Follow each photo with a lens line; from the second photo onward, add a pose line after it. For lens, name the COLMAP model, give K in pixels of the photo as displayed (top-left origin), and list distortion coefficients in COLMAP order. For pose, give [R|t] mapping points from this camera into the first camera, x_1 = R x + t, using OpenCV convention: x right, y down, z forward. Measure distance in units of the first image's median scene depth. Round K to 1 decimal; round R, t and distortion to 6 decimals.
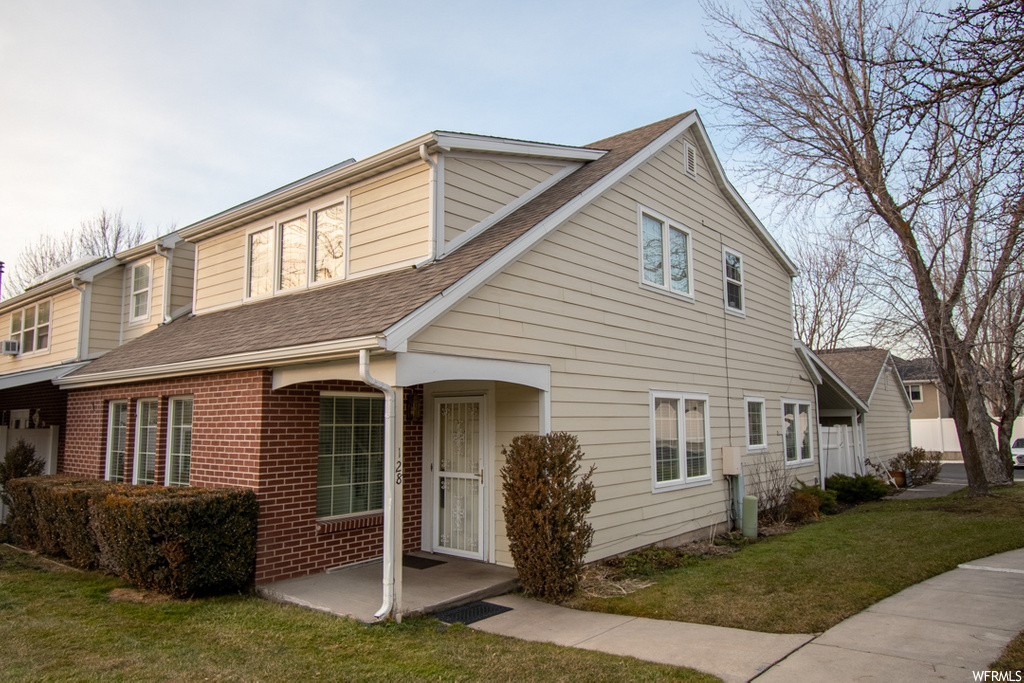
lens RADIAL K [[670.3, 0, 512.0], [0, 670.3, 341.5], [0, 0, 1]] dist [0.000735, 0.000124]
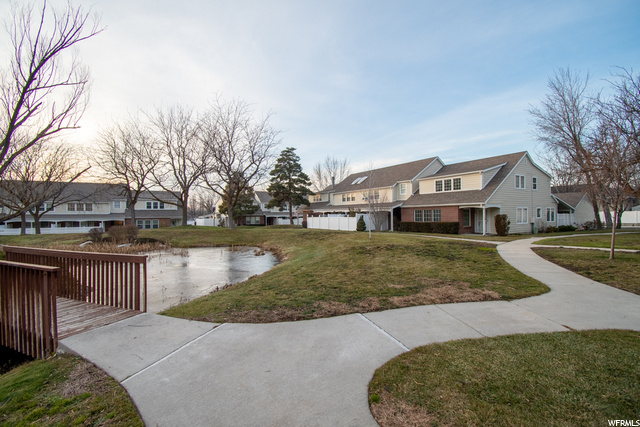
lens RADIAL K [[288.4, 0, 320.0], [0, 288.4, 213.5], [0, 0, 1]] dist [-0.001084, -0.000305]
pose [[0.948882, -0.008157, -0.315525, -0.562666], [0.043639, 0.993456, 0.105553, -0.191460], [0.312599, -0.113927, 0.943028, -1.714528]]
